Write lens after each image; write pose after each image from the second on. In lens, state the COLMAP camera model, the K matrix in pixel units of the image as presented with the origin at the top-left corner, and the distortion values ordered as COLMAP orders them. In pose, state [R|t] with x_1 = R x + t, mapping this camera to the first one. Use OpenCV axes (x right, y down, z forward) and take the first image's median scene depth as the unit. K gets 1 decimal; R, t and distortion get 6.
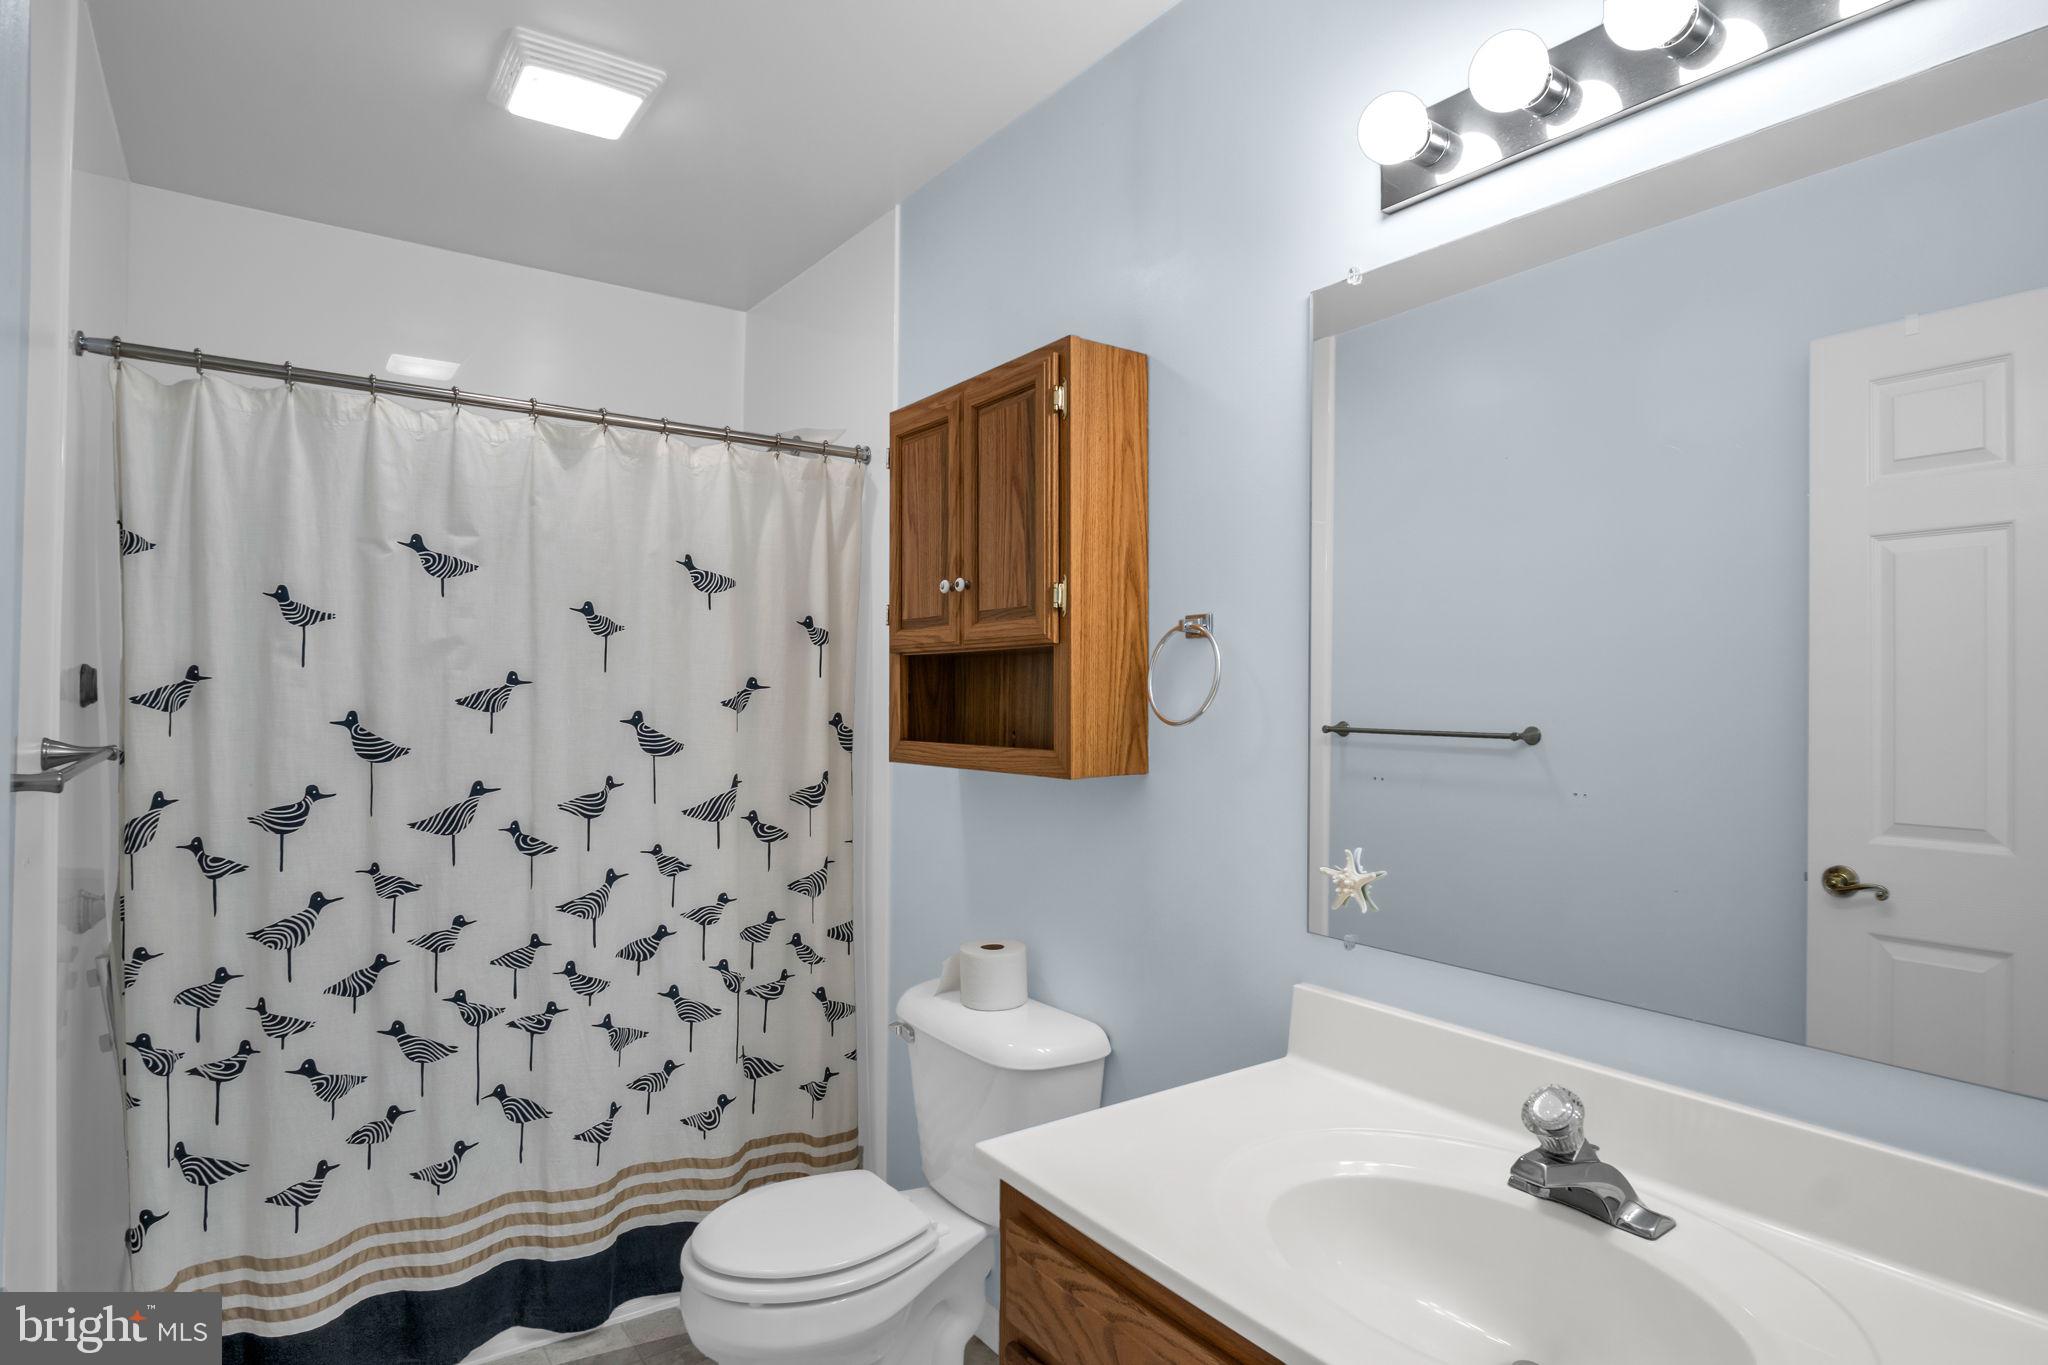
lens RADIAL K [[1096.6, 0, 1001.7], [0, 1096.6, 677.0], [0, 0, 1]] dist [-0.031687, 0.007611]
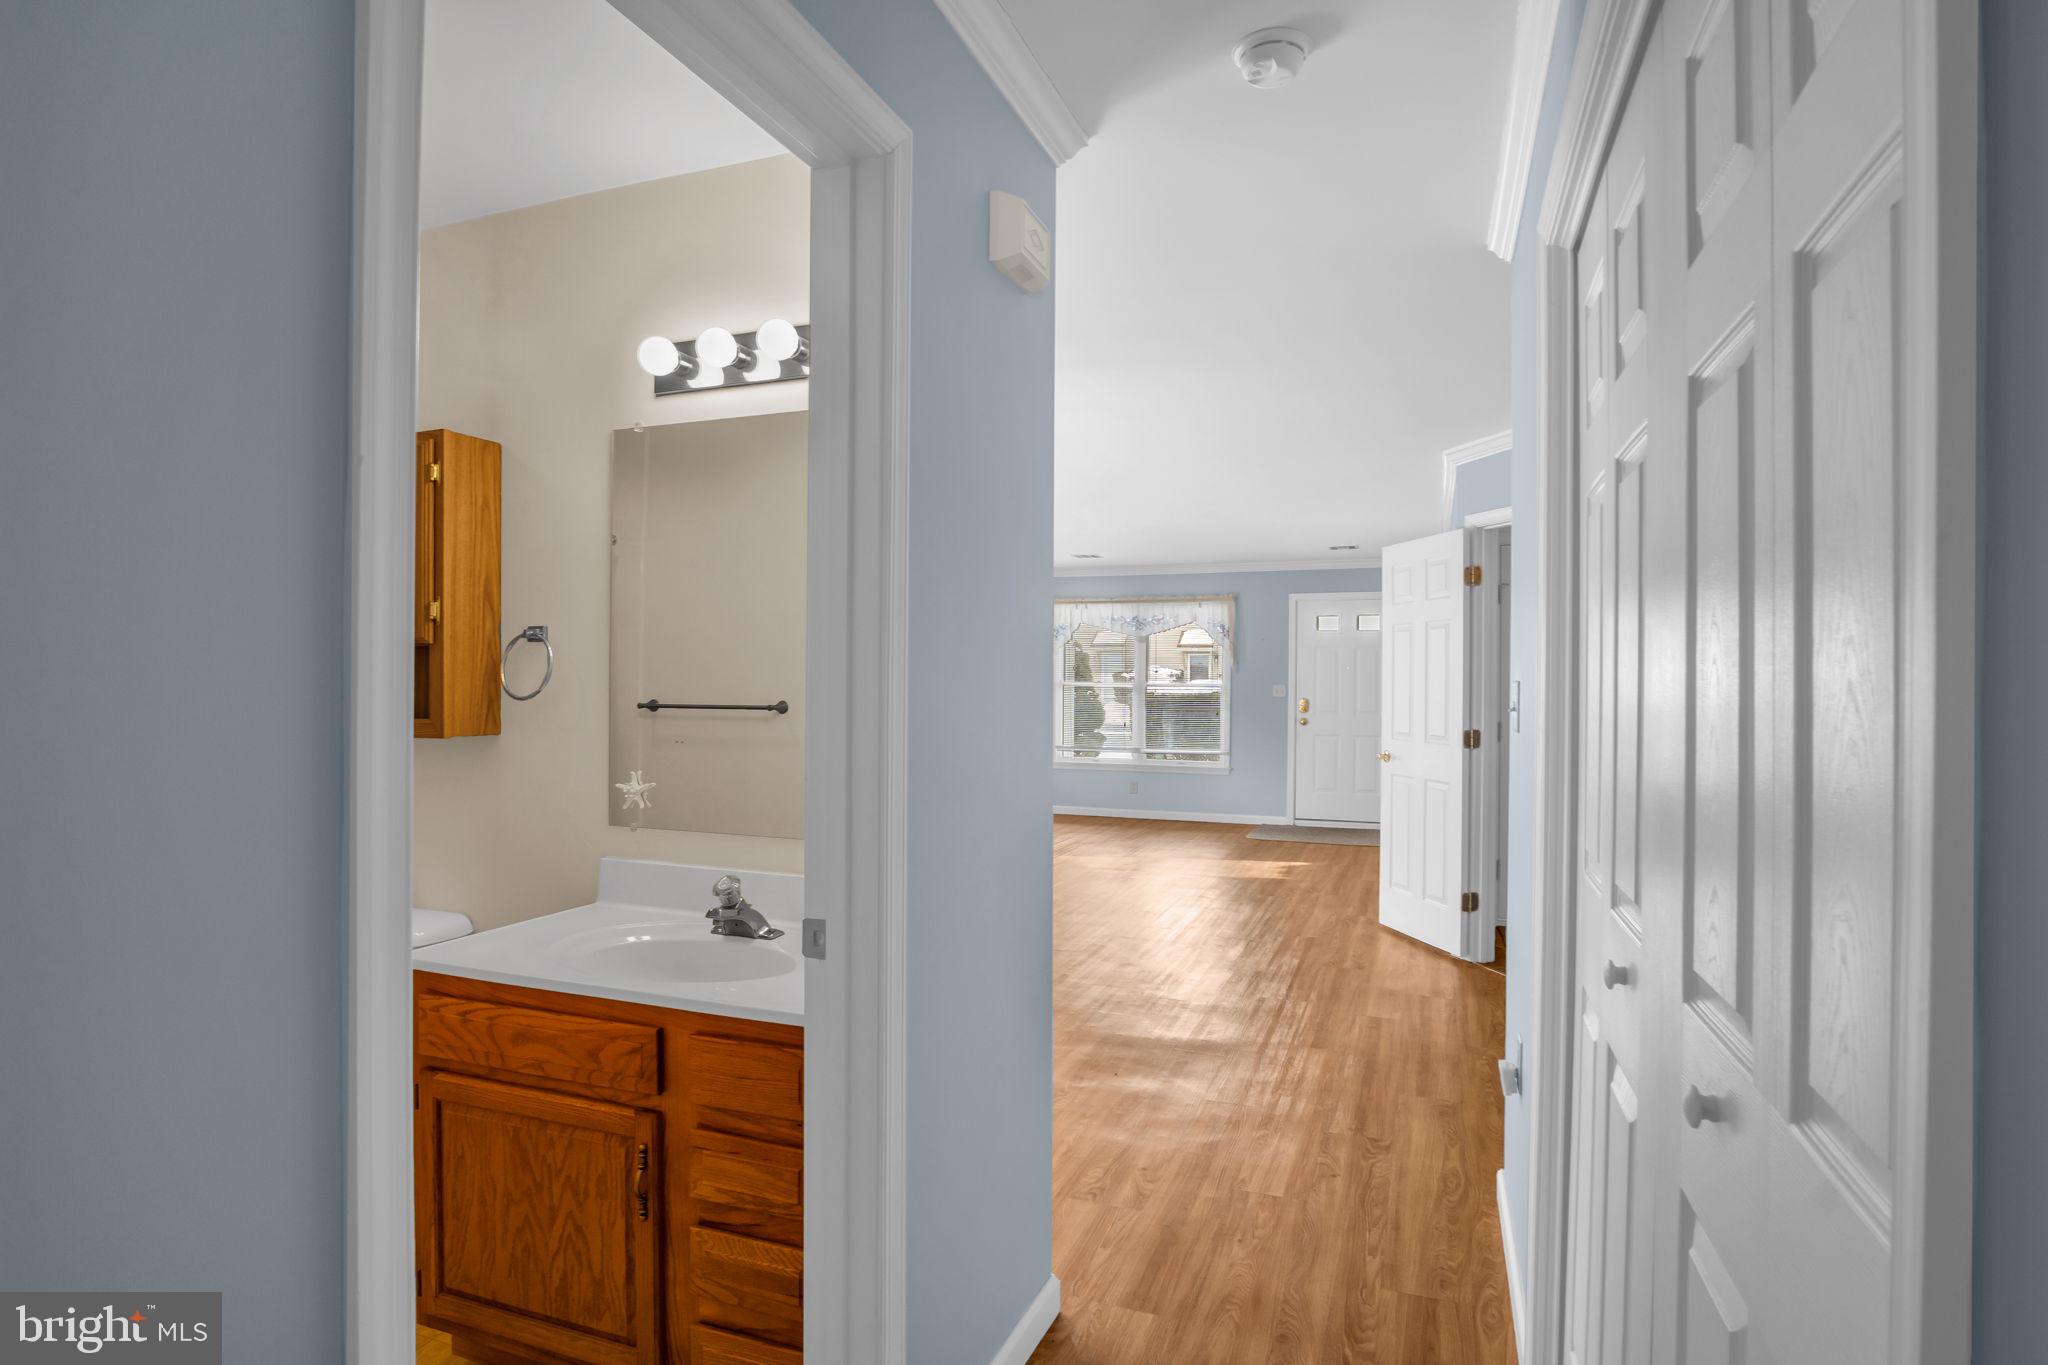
lens RADIAL K [[1096.6, 0, 1001.7], [0, 1096.6, 677.0], [0, 0, 1]] dist [-0.031687, 0.007611]
pose [[0.834548, -0.002438, 0.550930, -0.111565], [-0.005706, 0.999898, 0.013069, -0.010446], [-0.550906, -0.014050, 0.834449, -0.593239]]
